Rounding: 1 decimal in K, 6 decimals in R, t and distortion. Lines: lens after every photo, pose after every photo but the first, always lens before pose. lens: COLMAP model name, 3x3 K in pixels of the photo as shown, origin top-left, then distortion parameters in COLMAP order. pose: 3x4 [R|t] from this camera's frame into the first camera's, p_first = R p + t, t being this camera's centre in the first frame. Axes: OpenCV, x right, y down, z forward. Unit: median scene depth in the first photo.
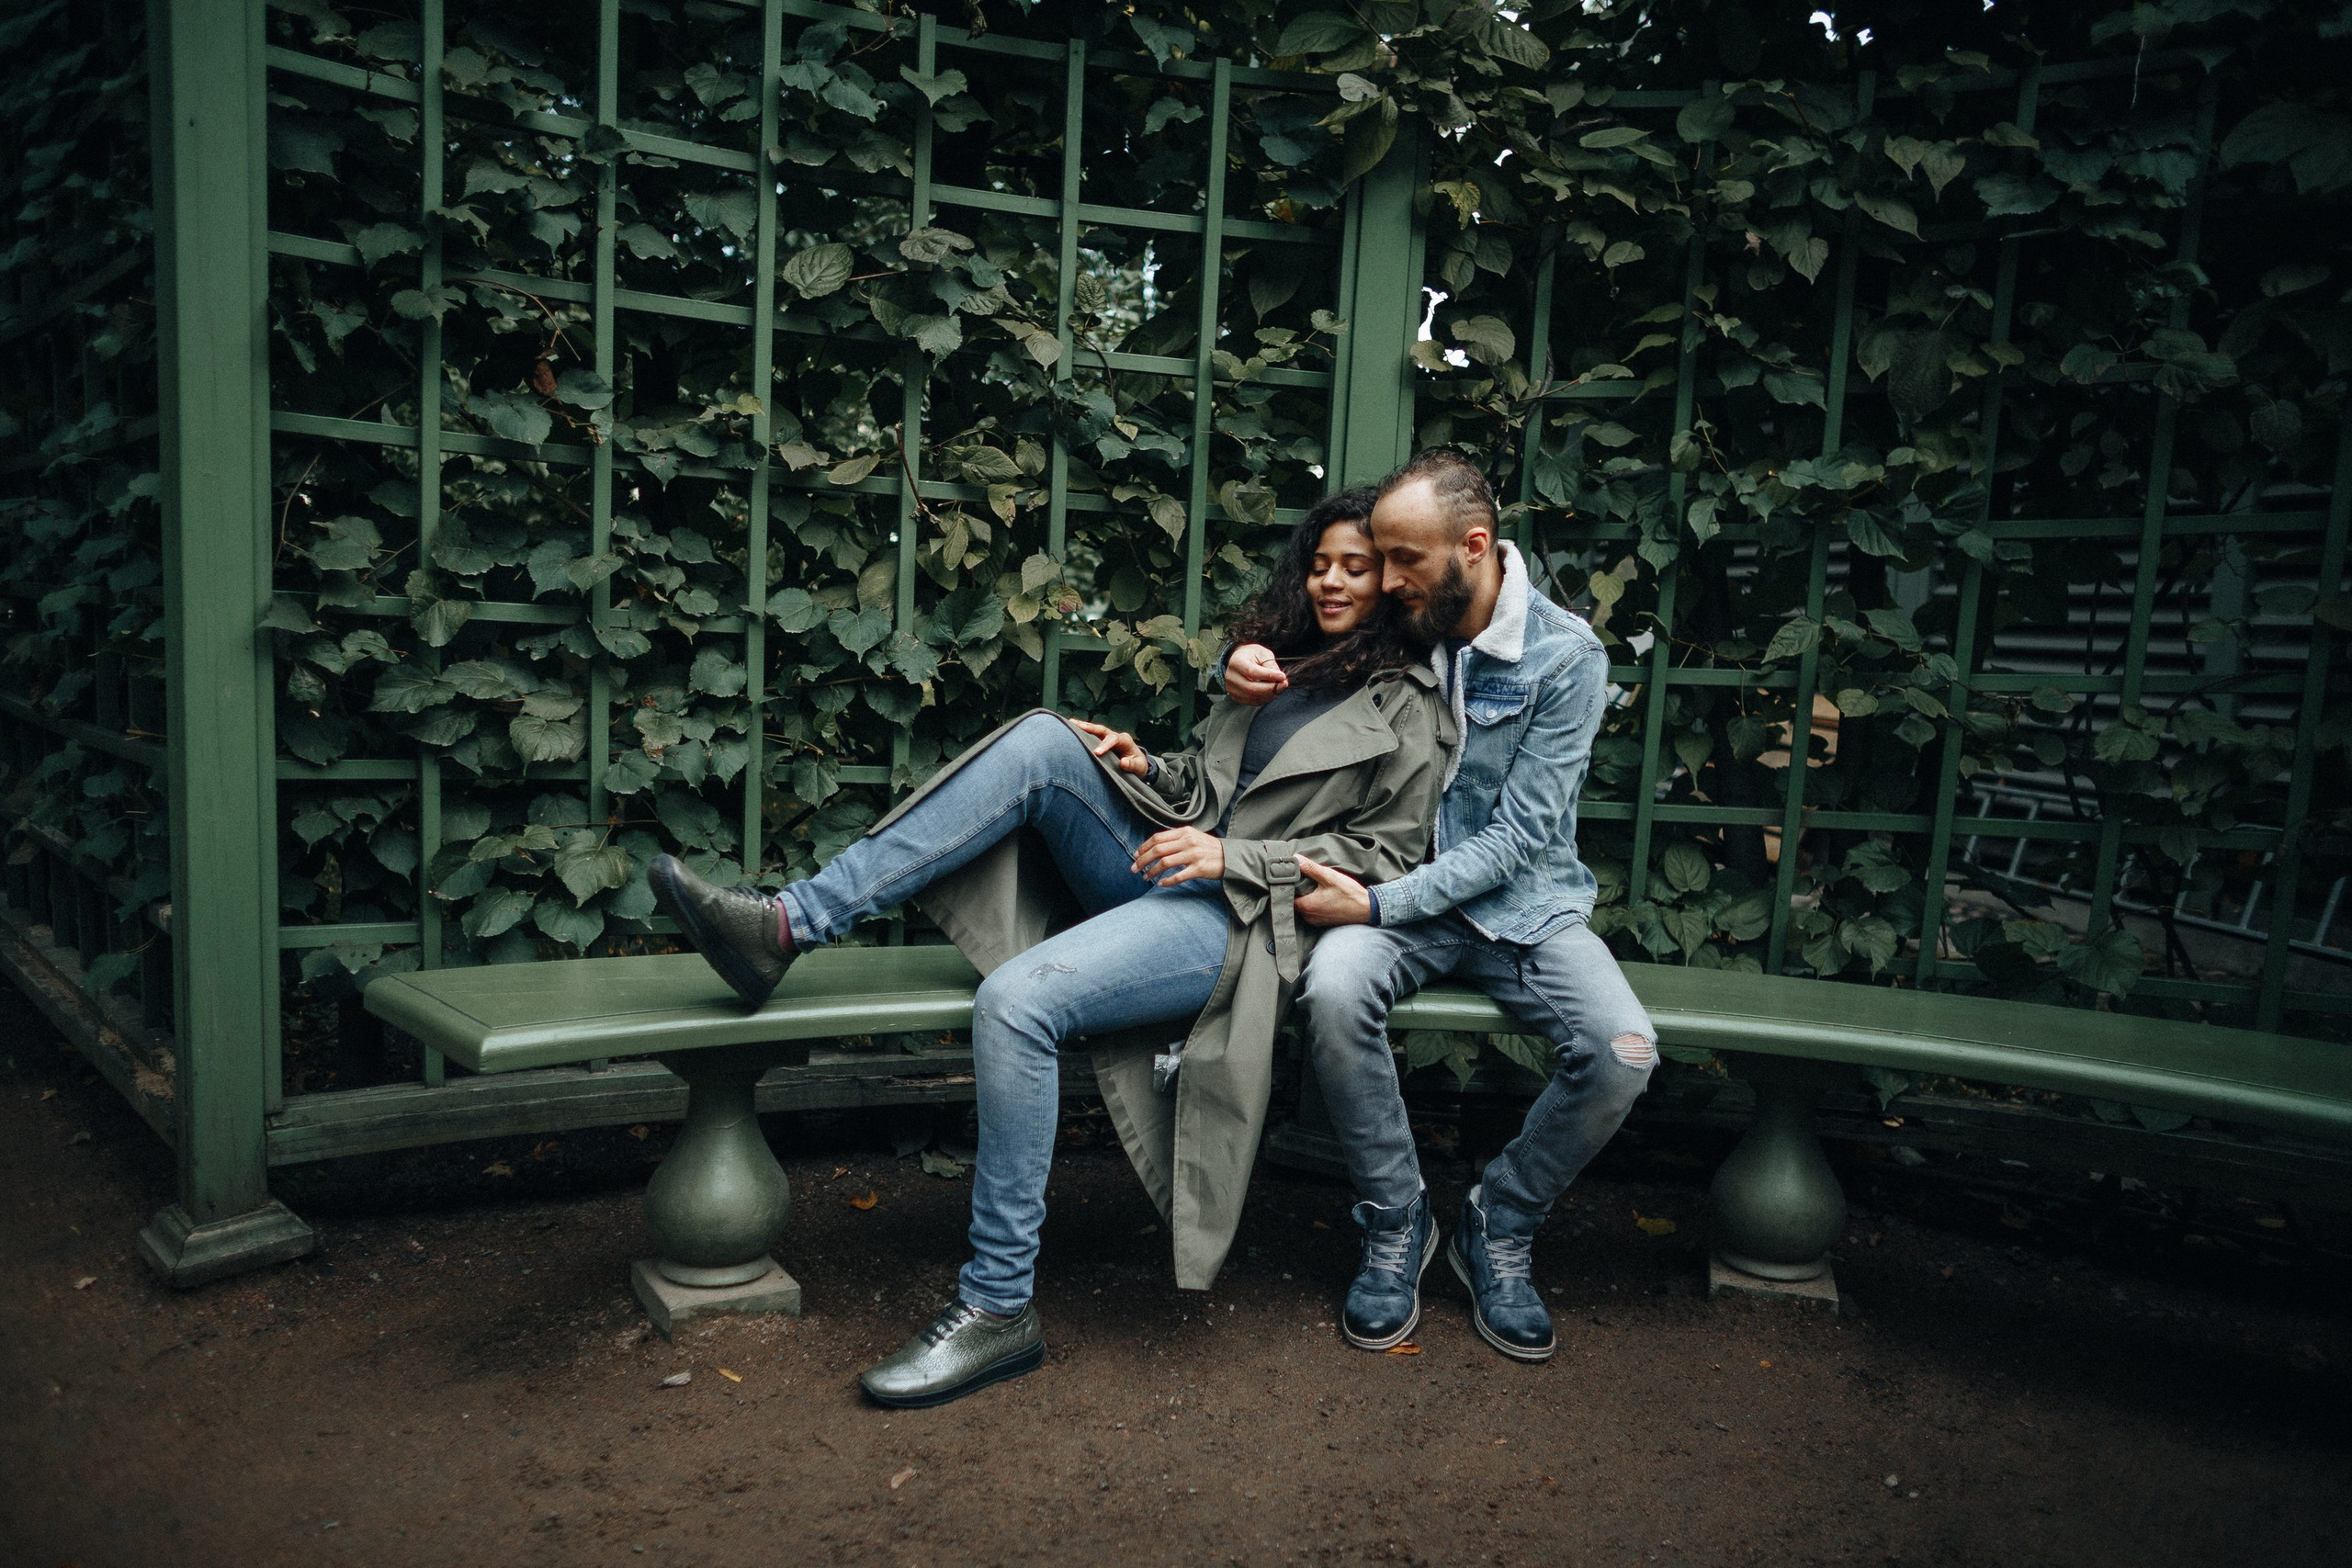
lens RADIAL K [[1596.1, 0, 1176.0], [0, 1596.1, 784.0], [0, 0, 1]] dist [-0.077238, 0.066317]
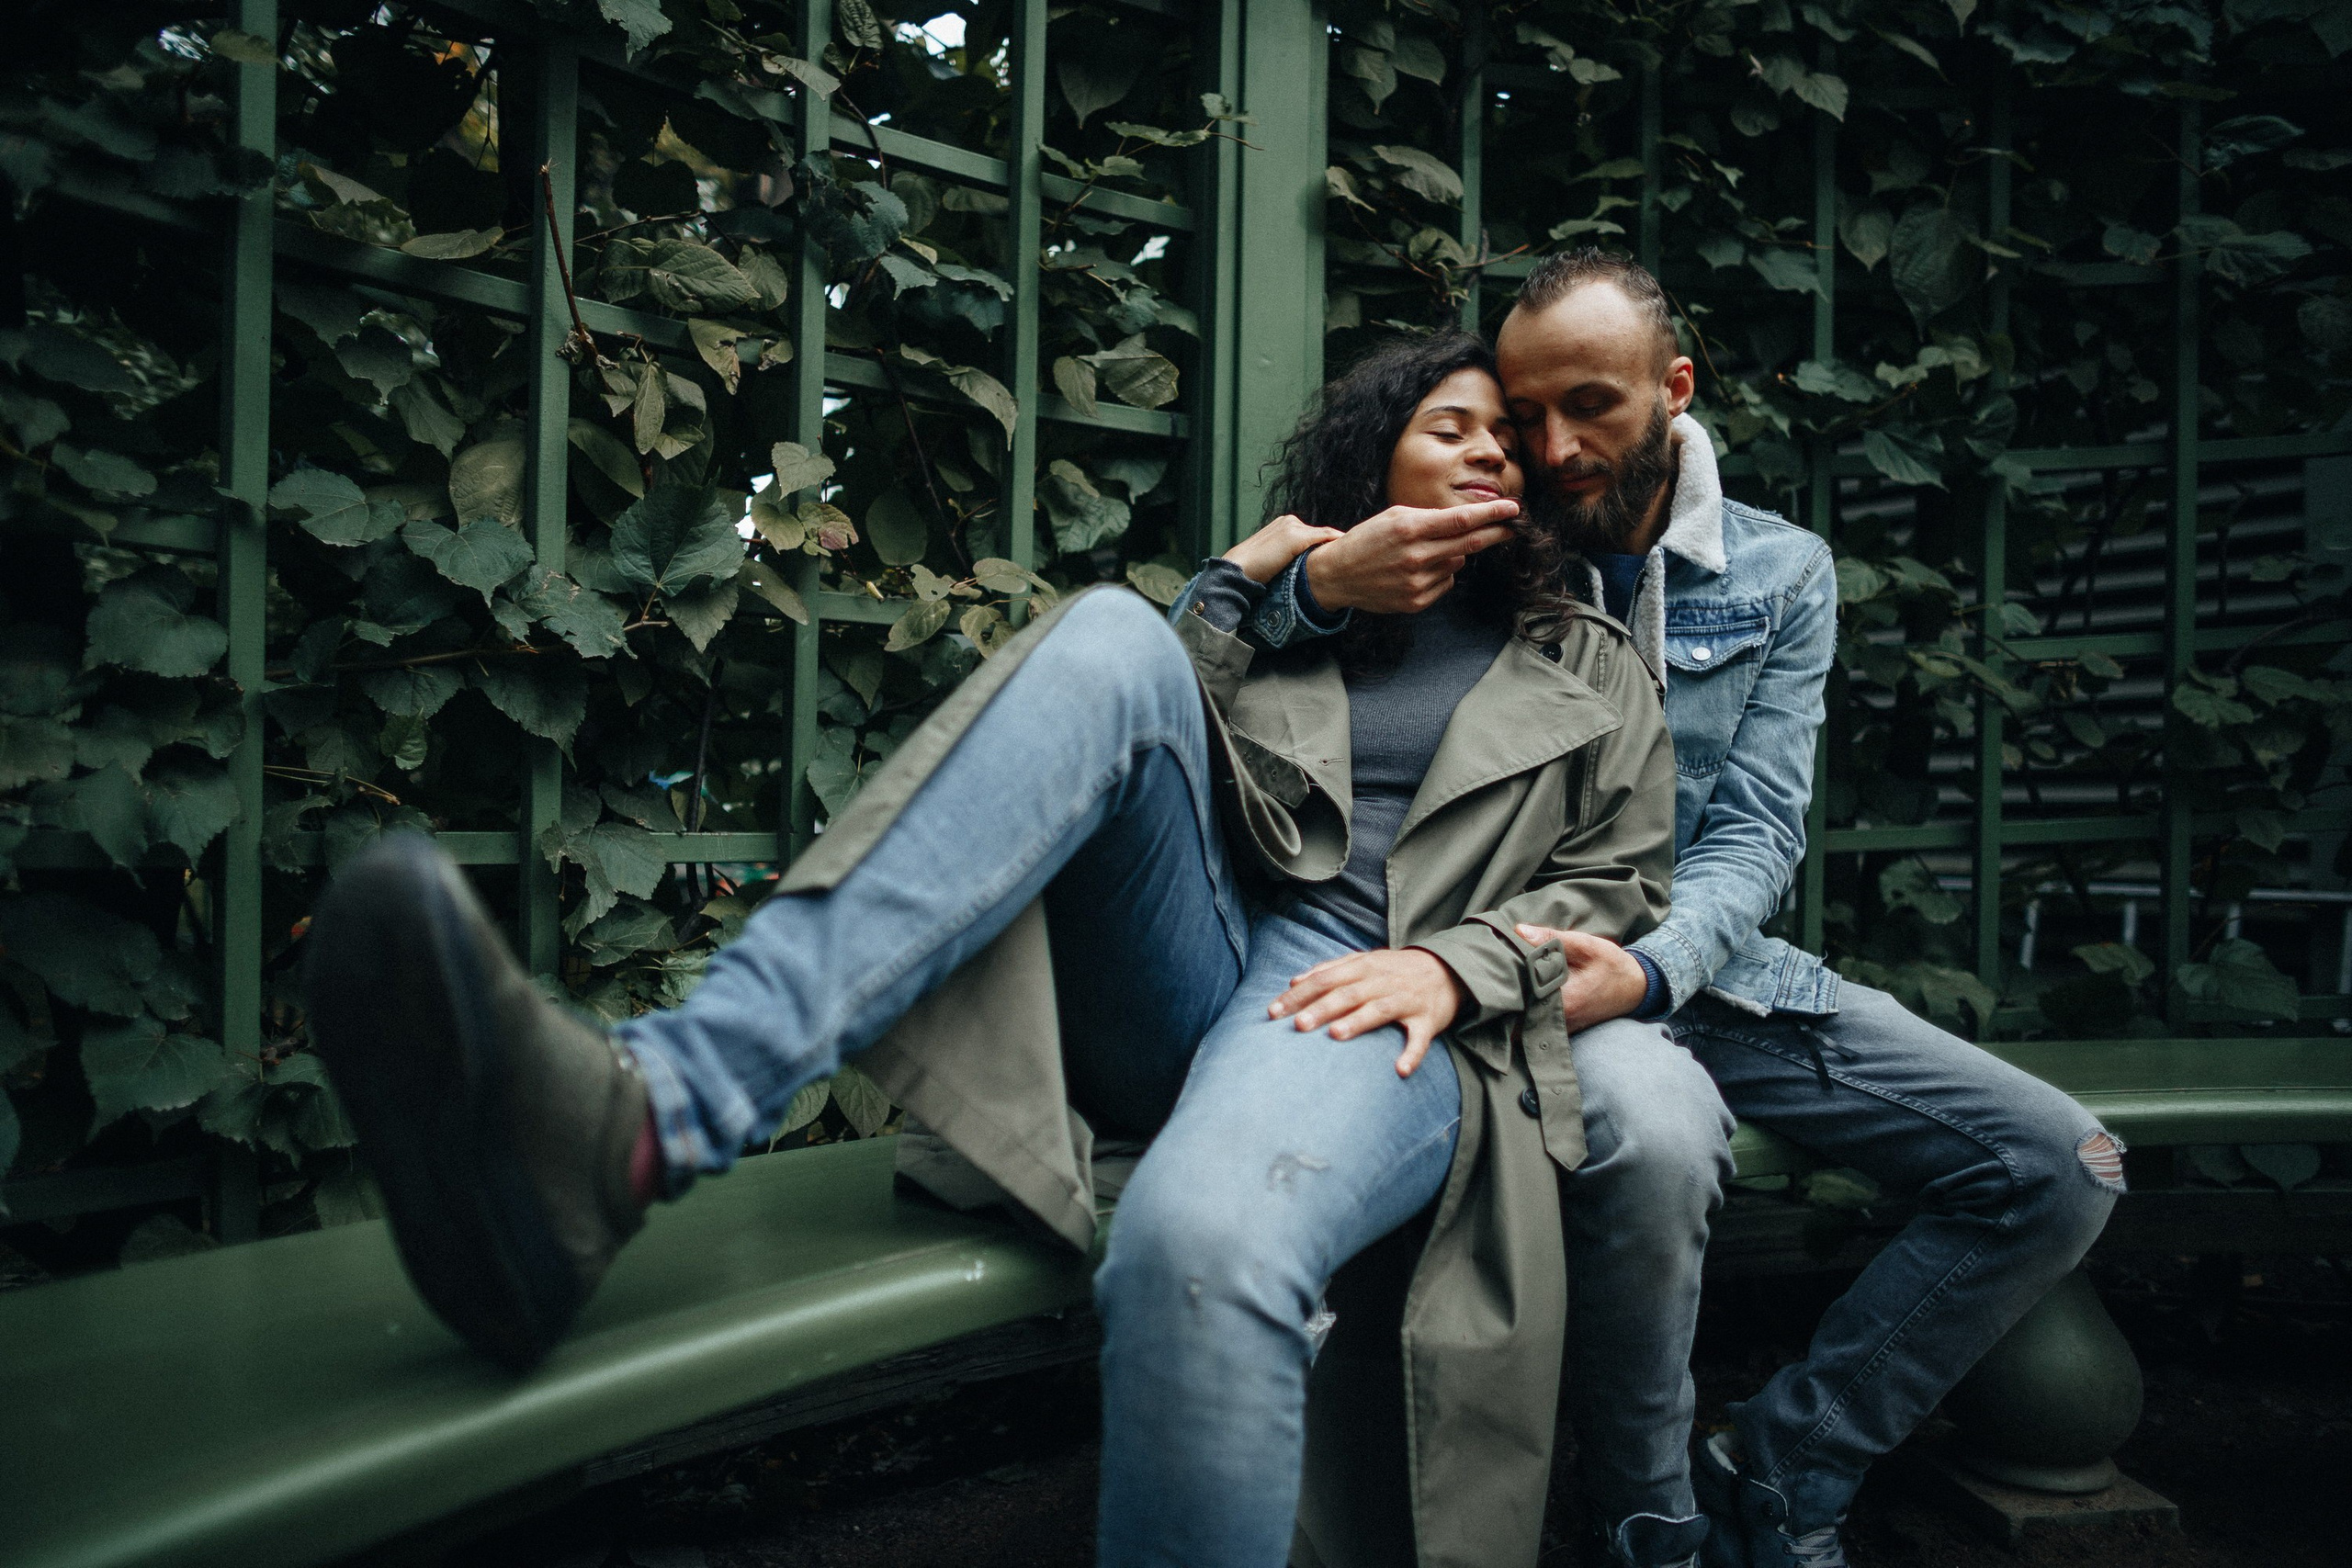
lens RADIAL K [[1602.2, 0, 1176.0], [0, 1602.2, 784.0], [0, 0, 1]] dist [-0.045506, 0.035703]
pose [[0.907888, -0.038327, 0.417457, -0.210803], [0.082388, 0.992704, -0.088036, 0.039089], [-0.411037, 0.114320, 0.904422, 0.461009]]
